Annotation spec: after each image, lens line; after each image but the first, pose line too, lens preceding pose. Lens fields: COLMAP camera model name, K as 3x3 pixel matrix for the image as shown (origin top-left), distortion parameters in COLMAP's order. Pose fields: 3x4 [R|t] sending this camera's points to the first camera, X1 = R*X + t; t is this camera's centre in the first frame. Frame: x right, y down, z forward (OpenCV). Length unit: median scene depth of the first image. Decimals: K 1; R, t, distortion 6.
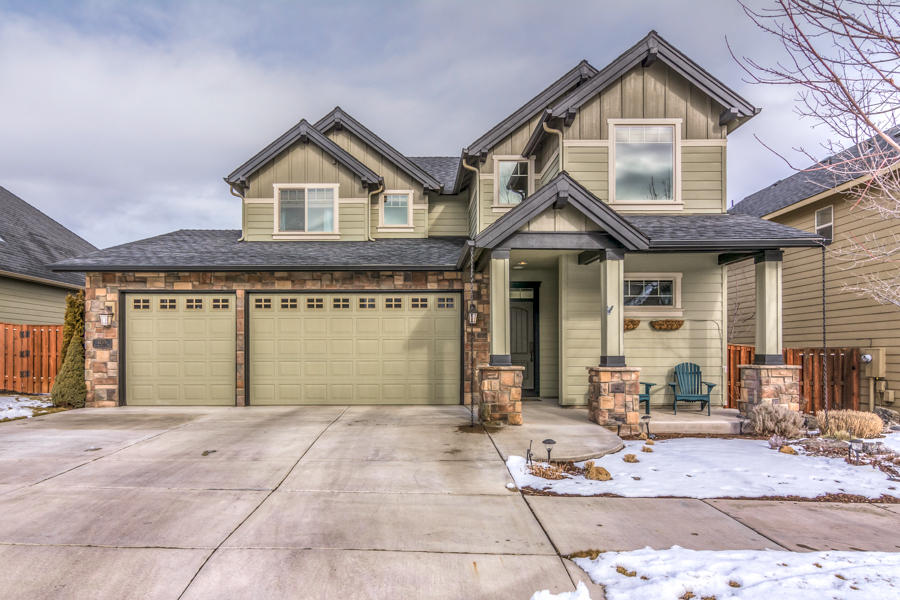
lens RADIAL K [[455.5, 0, 449.8], [0, 455.5, 322.4], [0, 0, 1]] dist [0.001238, 0.000158]
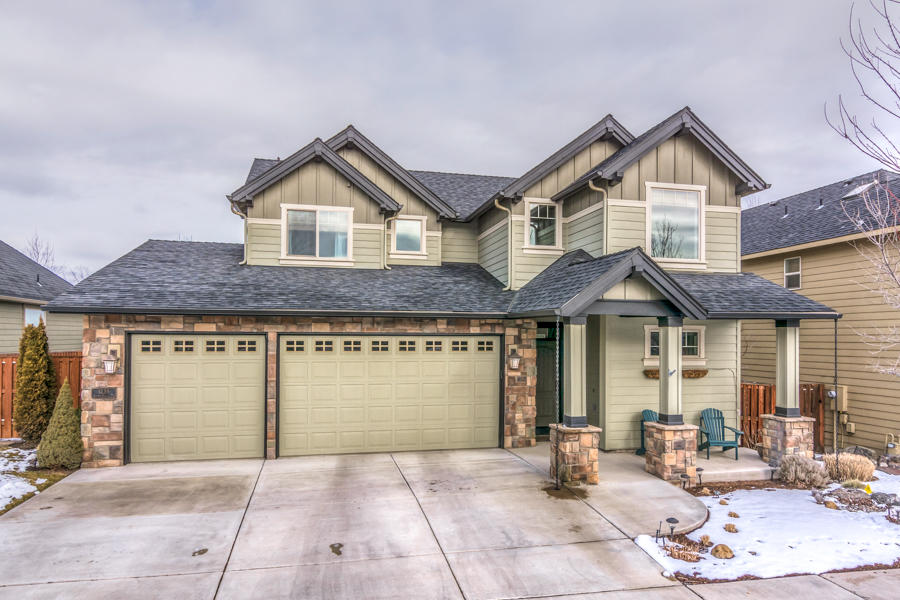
lens RADIAL K [[476.8, 0, 452.5], [0, 476.8, 300.7], [0, 0, 1]] dist [0.000522, 0.000388]
pose [[0.981185, 0.020192, 0.192009, -0.290055], [-0.019088, 0.999789, -0.007594, -0.135899], [-0.192122, 0.003786, 0.981364, -0.019586]]
